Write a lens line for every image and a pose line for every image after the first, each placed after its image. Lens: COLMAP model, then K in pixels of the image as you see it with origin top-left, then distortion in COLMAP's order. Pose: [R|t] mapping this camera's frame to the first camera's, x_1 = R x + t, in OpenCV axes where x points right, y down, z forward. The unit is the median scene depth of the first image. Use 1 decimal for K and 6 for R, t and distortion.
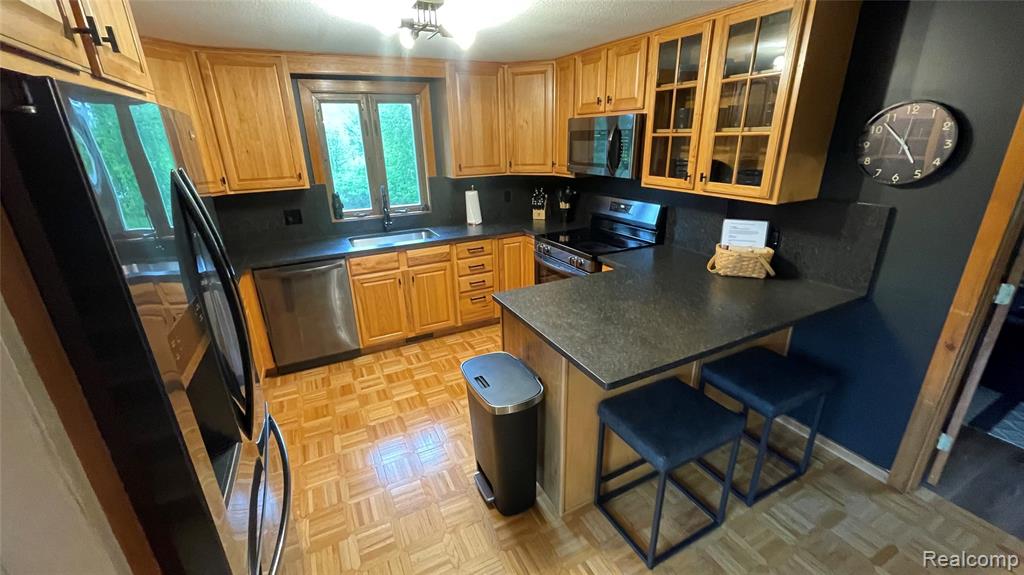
lens RADIAL K [[411.8, 0, 514.5], [0, 411.8, 283.7], [0, 0, 1]] dist [-0.001029, -0.000045]
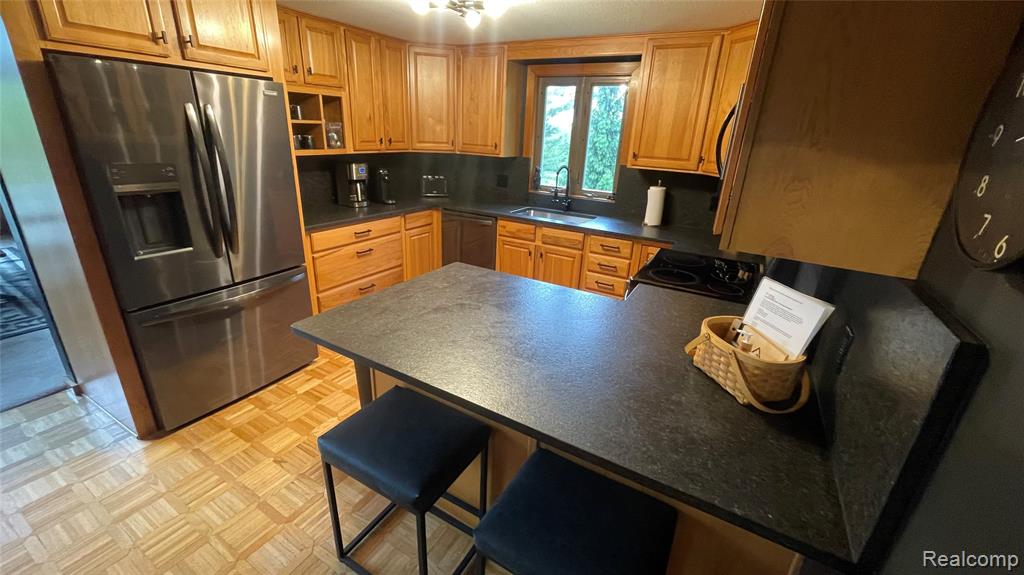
lens RADIAL K [[411.8, 0, 512.4], [0, 411.8, 287.7], [0, 0, 1]] dist [-0.001029, -0.000045]
pose [[0.536107, 0.342511, -0.771541, 0.511148], [-0.337133, 0.924804, 0.176291, -0.088489], [0.773907, 0.165601, 0.611265, 0.307036]]
